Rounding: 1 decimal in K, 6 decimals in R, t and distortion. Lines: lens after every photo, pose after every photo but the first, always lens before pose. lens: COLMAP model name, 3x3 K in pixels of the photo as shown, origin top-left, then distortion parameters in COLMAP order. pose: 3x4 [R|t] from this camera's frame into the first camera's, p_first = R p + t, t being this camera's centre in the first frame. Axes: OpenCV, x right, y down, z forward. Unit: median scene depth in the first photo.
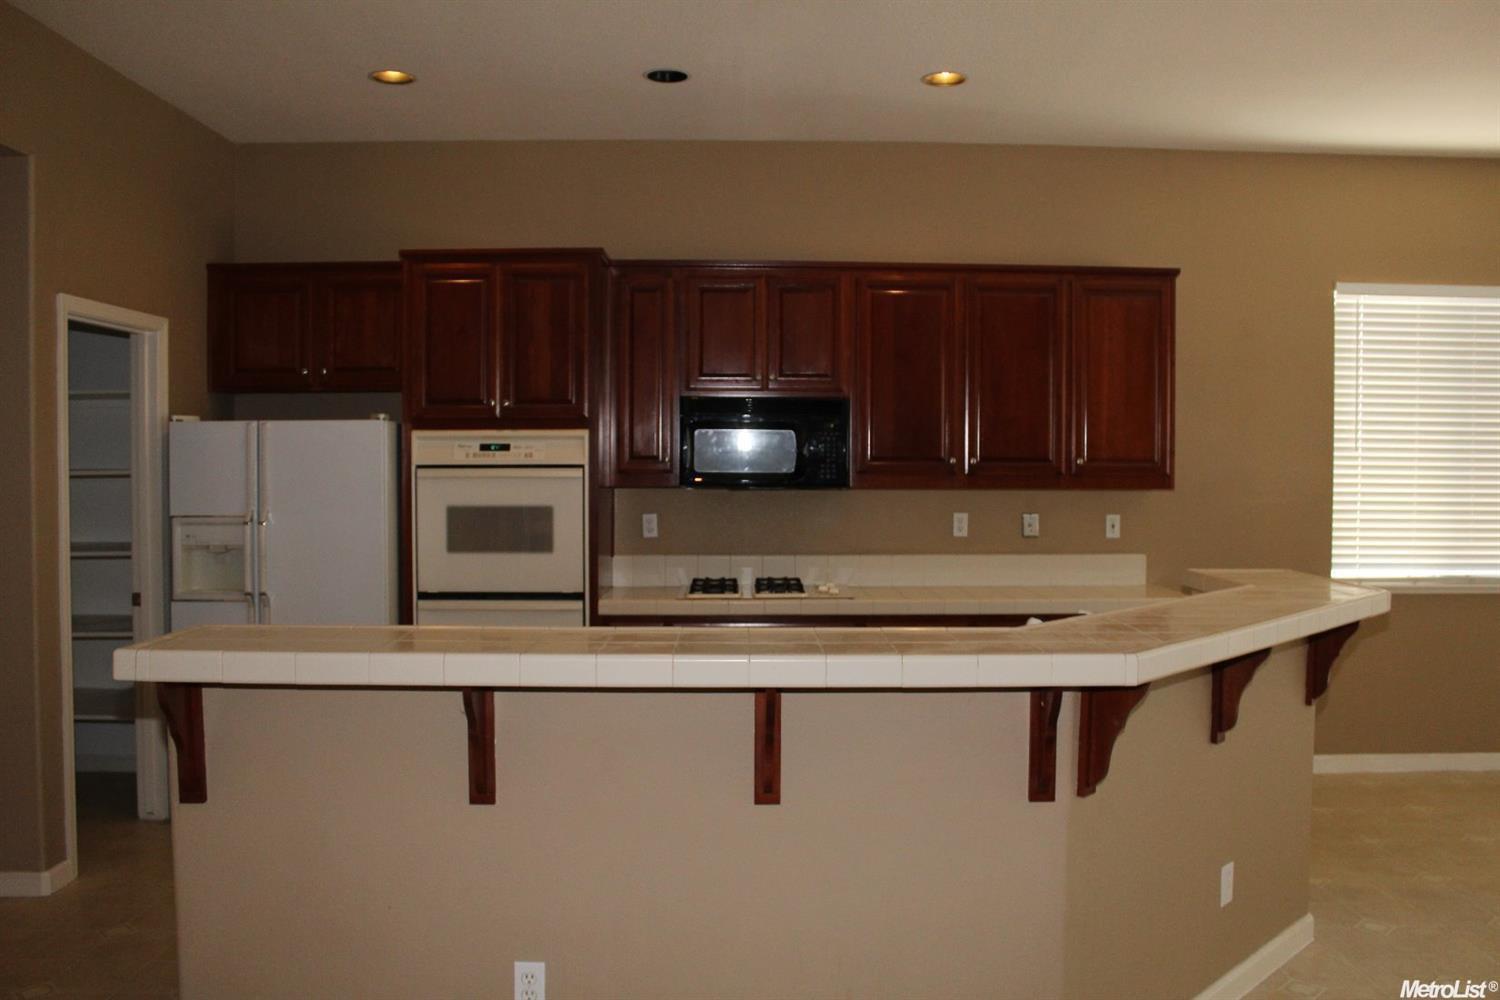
lens RADIAL K [[1281.7, 0, 750.0], [0, 1281.7, 500.0], [0, 0, 1]] dist [-0.004876, -0.001724]
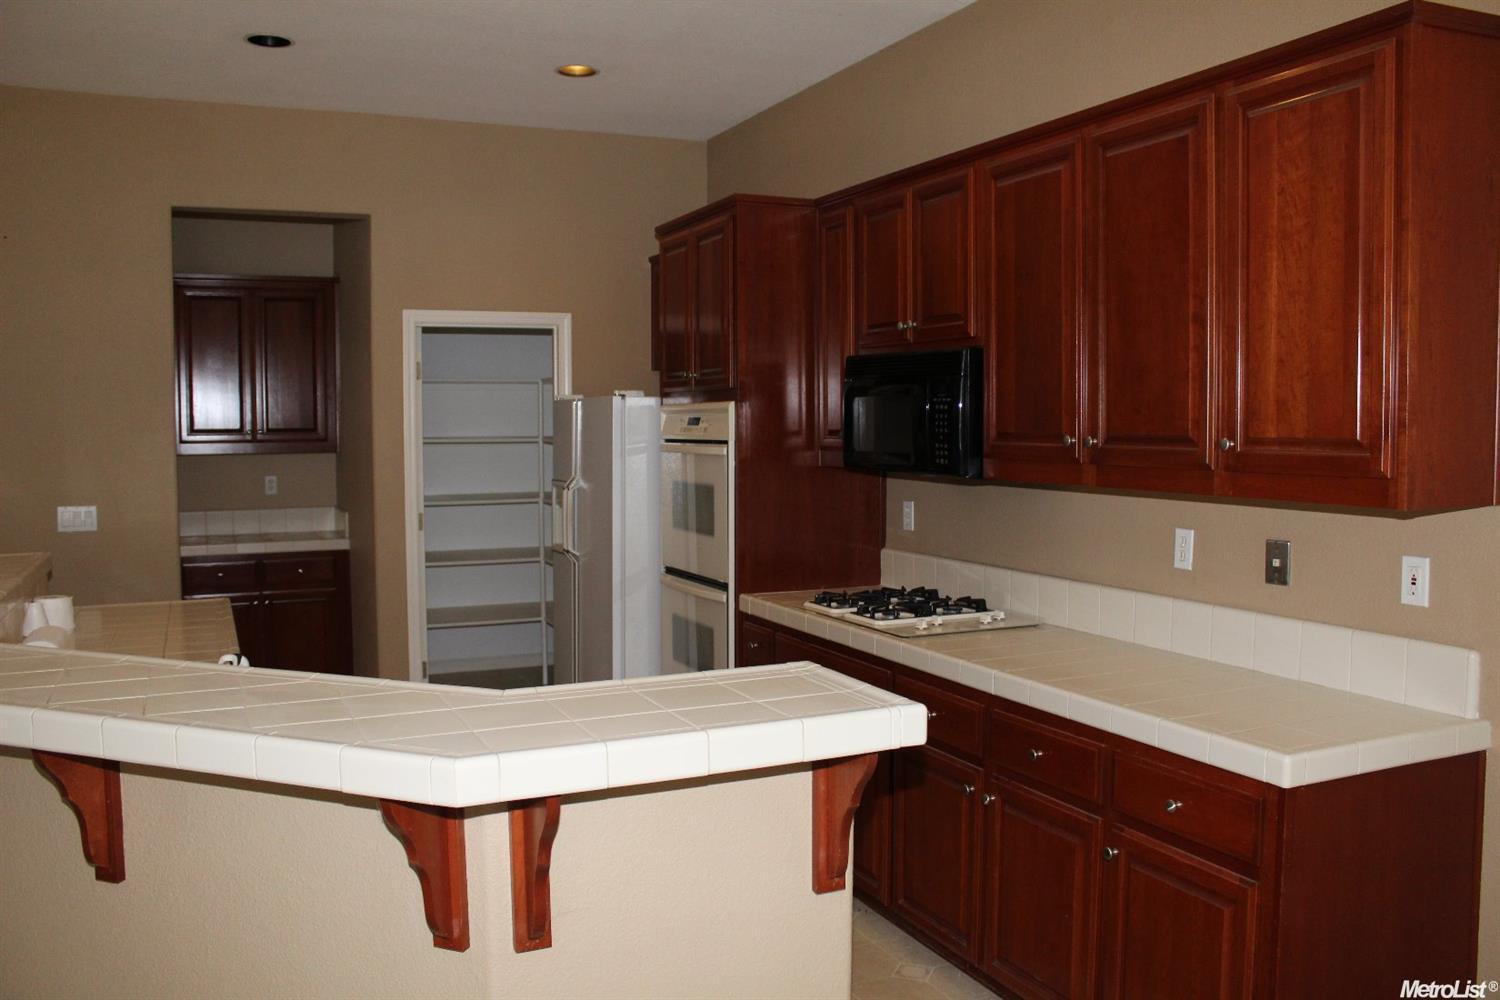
lens RADIAL K [[1281.7, 0, 750.0], [0, 1281.7, 500.0], [0, 0, 1]] dist [-0.004876, -0.001724]
pose [[0.390621, 0.053288, -0.919008, 0.659388], [-0.026642, 0.998559, 0.046577, -0.026555], [0.920166, 0.006291, 0.391478, 0.626126]]
